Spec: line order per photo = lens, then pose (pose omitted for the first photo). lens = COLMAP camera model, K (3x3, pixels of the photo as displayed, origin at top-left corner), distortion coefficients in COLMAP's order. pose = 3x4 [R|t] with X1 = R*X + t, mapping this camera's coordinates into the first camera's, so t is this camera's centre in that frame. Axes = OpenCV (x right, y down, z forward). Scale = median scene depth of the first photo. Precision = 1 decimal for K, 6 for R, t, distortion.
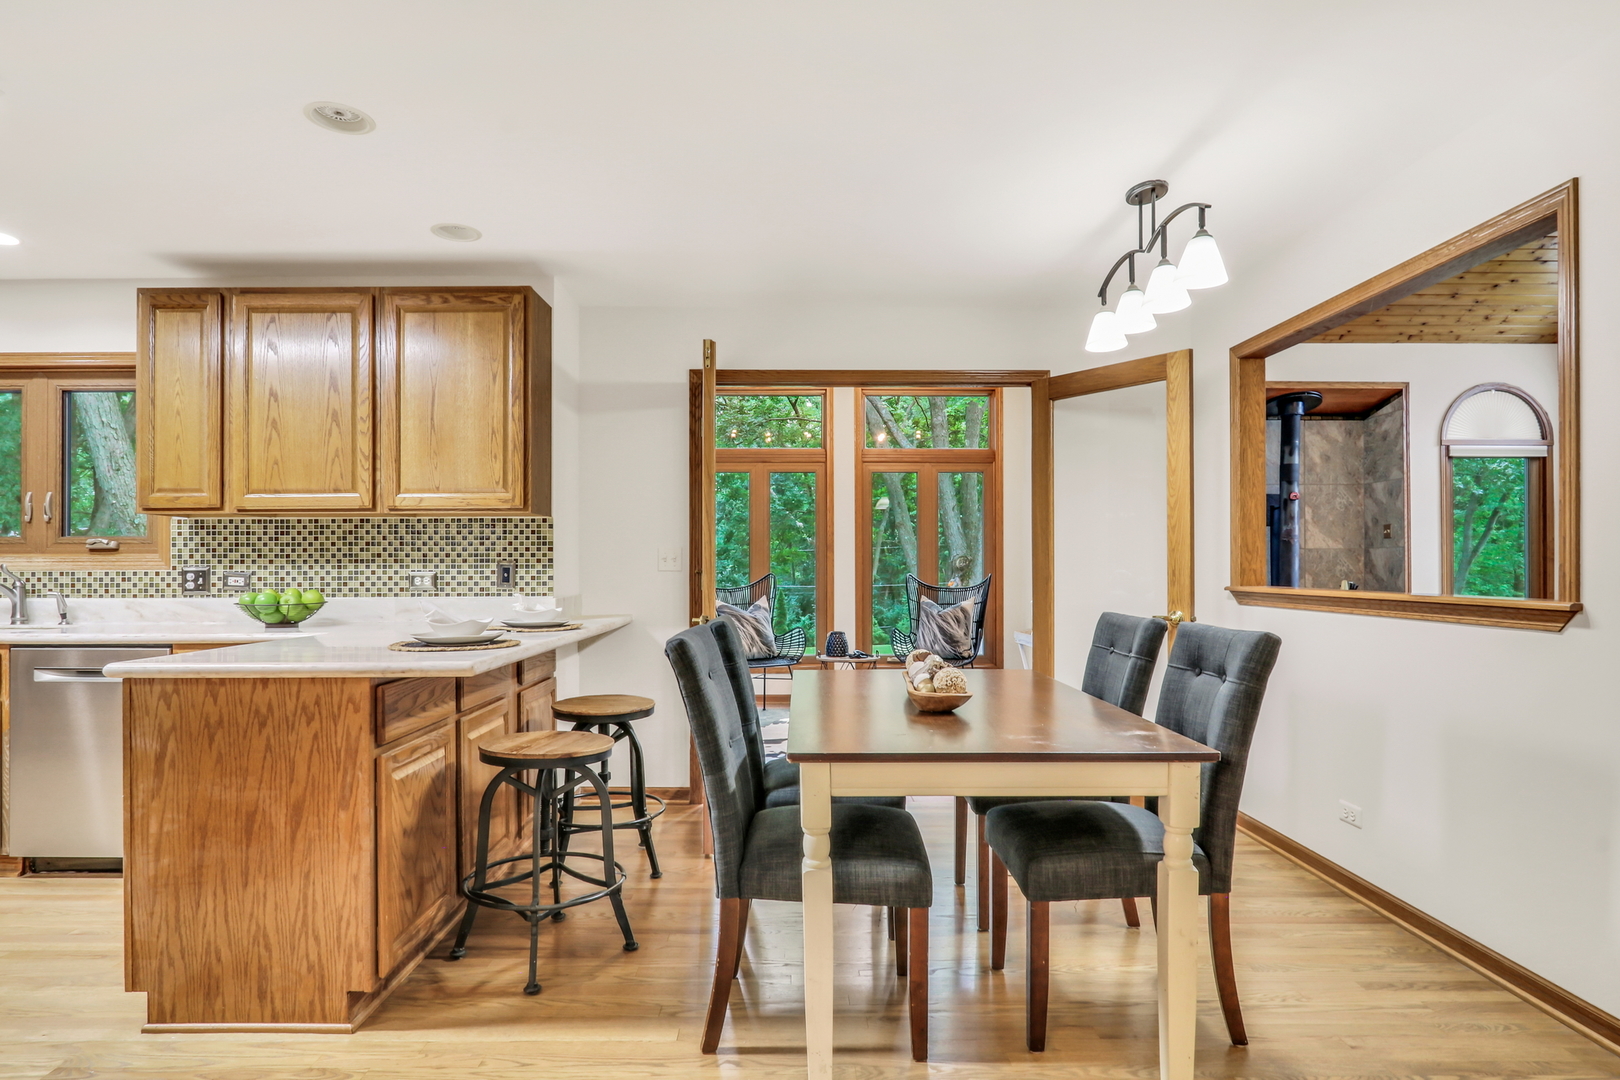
lens RADIAL K [[878.5, 0, 806.9], [0, 878.5, 566.0], [0, 0, 1]] dist [-0.019961, 0.000318]
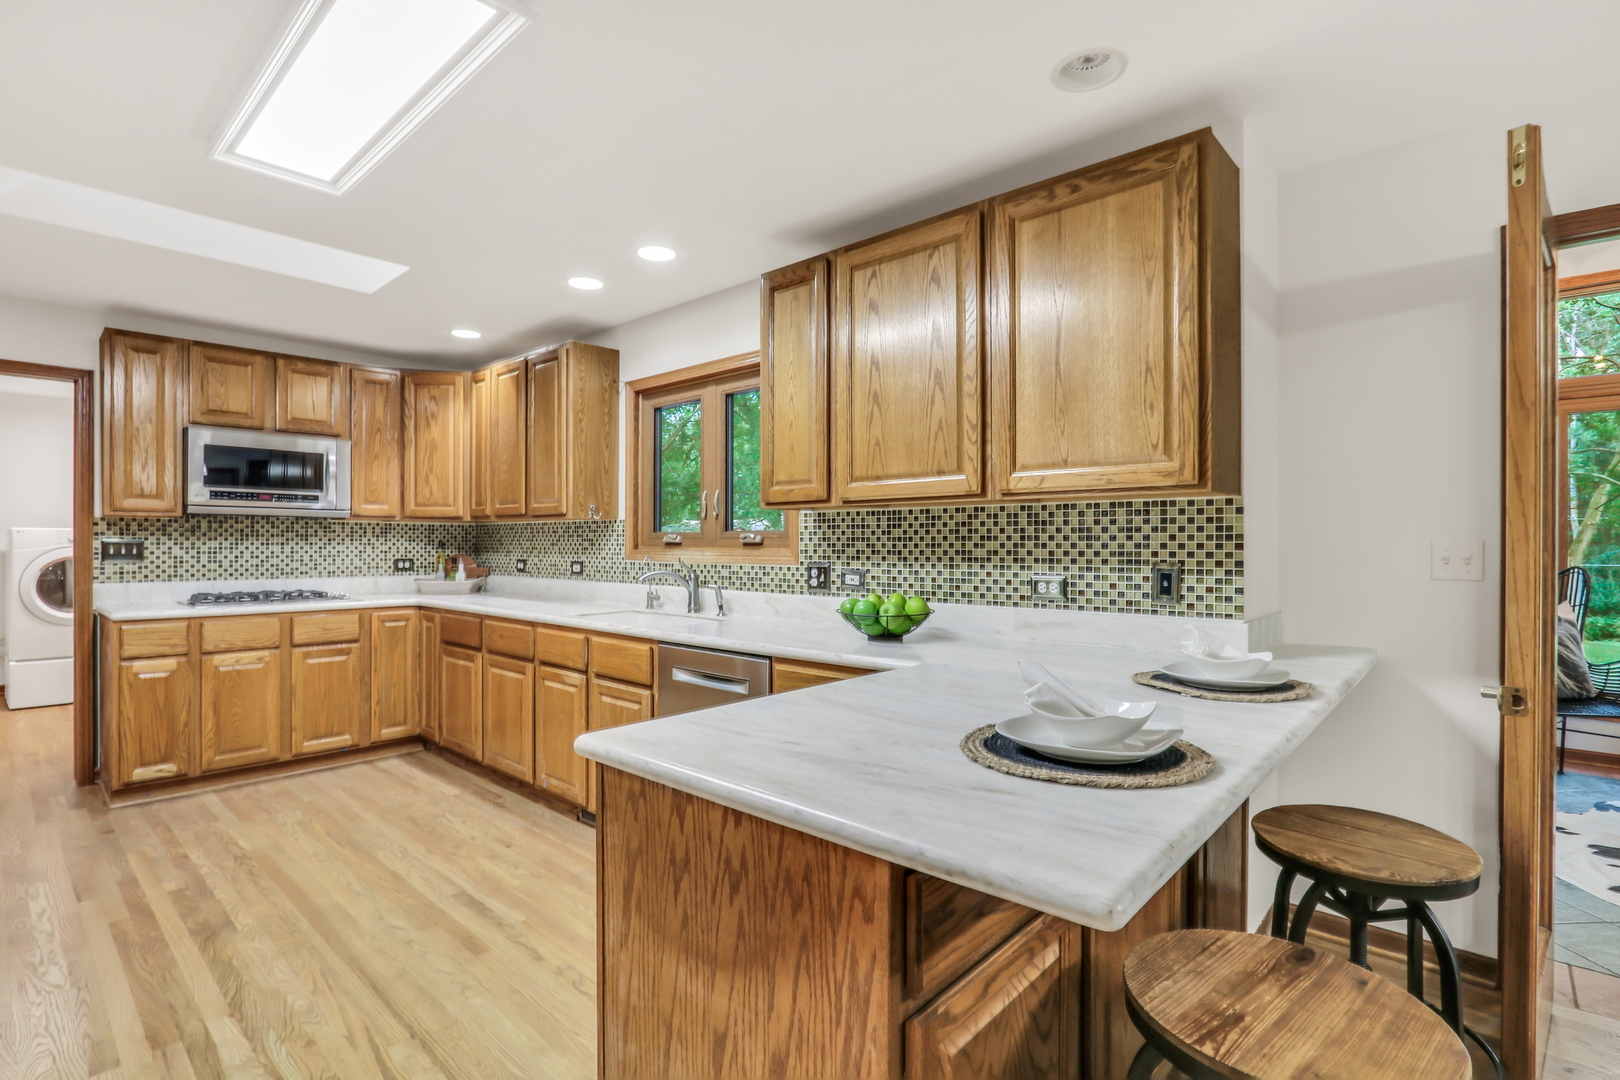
lens RADIAL K [[776.1, 0, 796.6], [0, 776.1, 543.7], [0, 0, 1]] dist [-0.009331, 0.000210]
pose [[0.726216, 0.003559, -0.687457, -0.140574], [0.001210, 0.999978, 0.006455, -0.025273], [0.687465, -0.005519, 0.726196, 0.373046]]
